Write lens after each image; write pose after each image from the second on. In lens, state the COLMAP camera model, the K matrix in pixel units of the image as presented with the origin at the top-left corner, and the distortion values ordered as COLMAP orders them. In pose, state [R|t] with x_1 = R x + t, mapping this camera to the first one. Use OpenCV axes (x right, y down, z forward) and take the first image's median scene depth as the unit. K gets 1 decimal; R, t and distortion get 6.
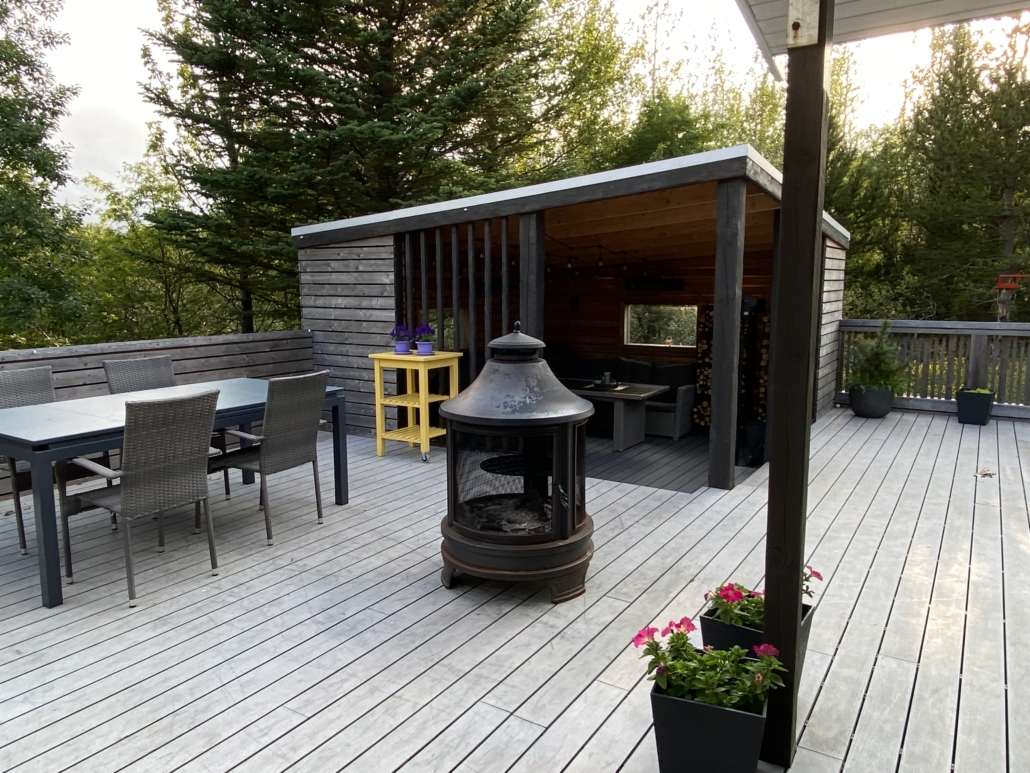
lens RADIAL K [[733.5, 0, 514.1], [0, 733.5, 386.2], [0, 0, 1]] dist [0.004818, 0.002012]
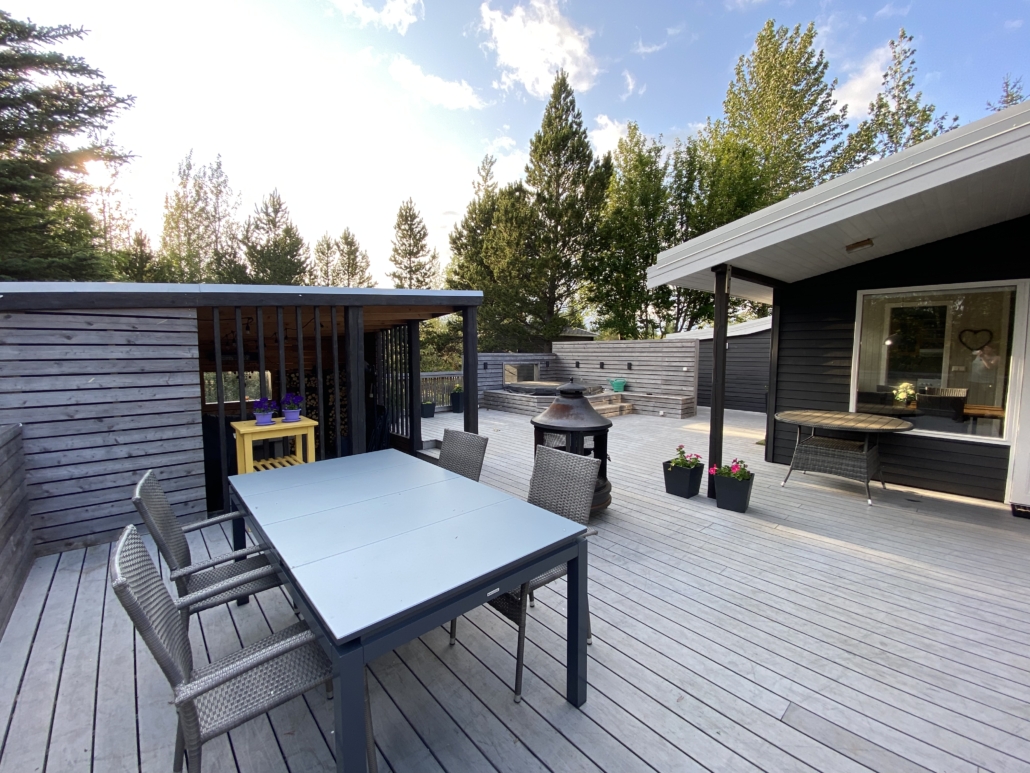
lens RADIAL K [[420.6, 0, 514.3], [0, 420.6, 389.4], [0, 0, 1]] dist [0.004088, 0.000052]
pose [[0.262581, -0.084991, 0.961160, -1.322836], [0.137770, 0.989210, 0.049834, -0.156151], [-0.955024, 0.119333, 0.271457, 1.030558]]
